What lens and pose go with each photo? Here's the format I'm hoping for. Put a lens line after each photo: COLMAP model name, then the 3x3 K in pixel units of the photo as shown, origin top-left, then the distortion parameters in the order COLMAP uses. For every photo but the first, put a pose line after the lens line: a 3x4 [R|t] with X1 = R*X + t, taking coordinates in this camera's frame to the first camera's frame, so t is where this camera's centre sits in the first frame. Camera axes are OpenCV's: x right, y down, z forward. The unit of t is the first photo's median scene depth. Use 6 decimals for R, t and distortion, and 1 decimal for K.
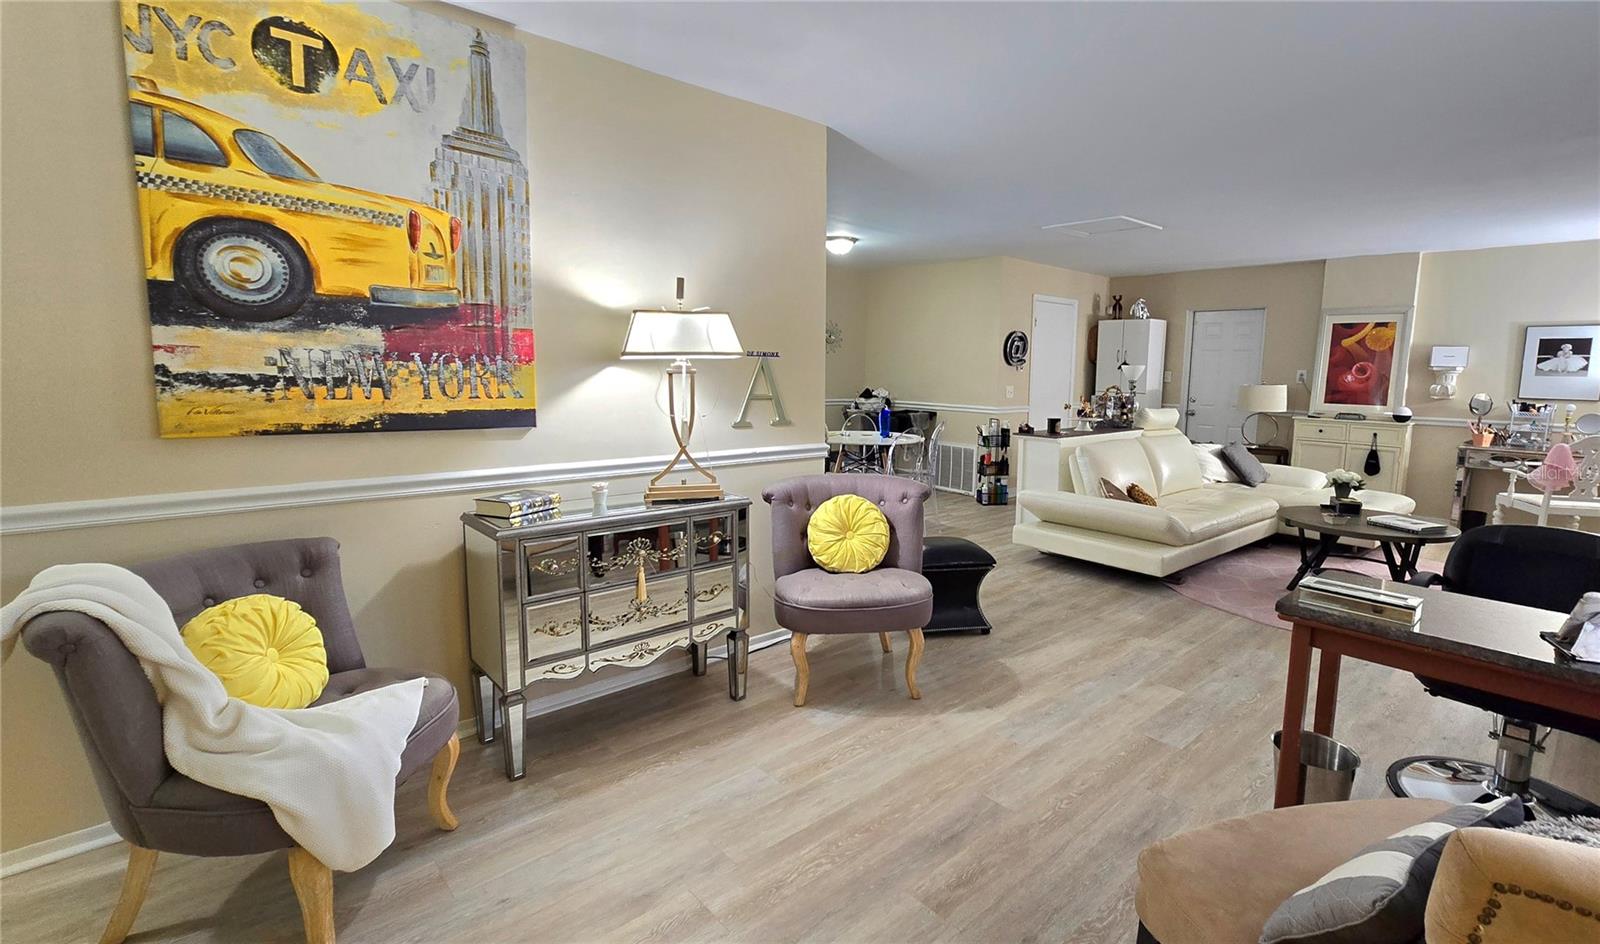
lens RADIAL K [[723.0, 0, 853.0], [0, 723.0, 451.8], [0, 0, 1]] dist [0.001207, -0.007105]
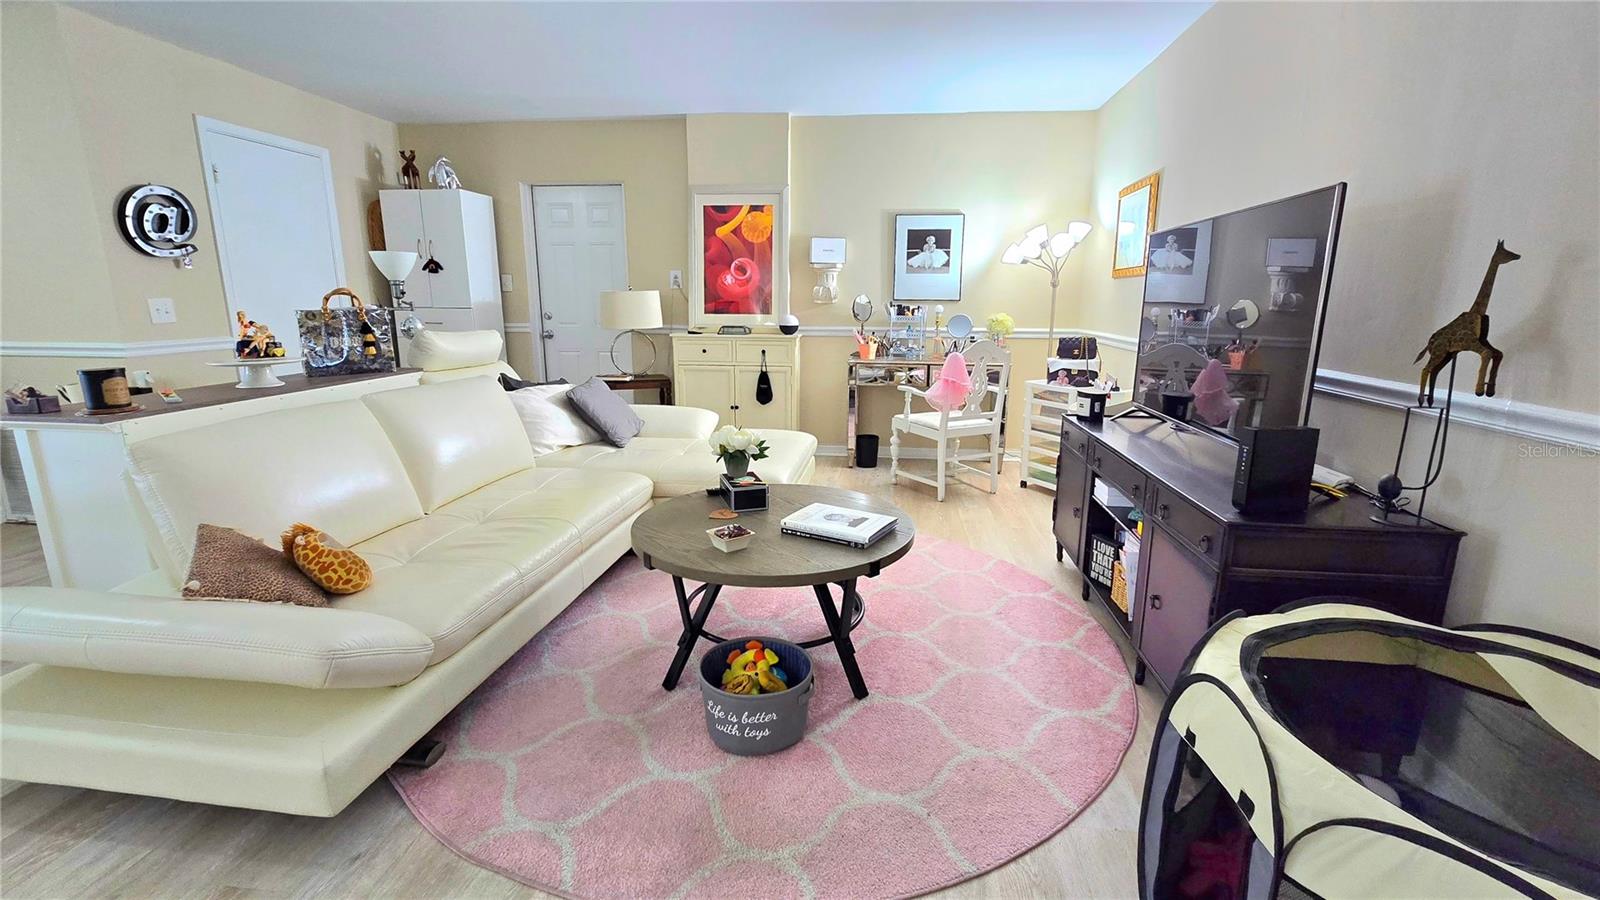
lens RADIAL K [[650.6, 0, 805.0], [0, 650.6, 444.2], [0, 0, 1]] dist [0.000349, -0.000092]
pose [[0.758090, -0.155504, 0.633339, 0.303509], [0.084944, 0.986427, 0.140523, -0.021063], [-0.646594, -0.052731, 0.761010, 0.441366]]
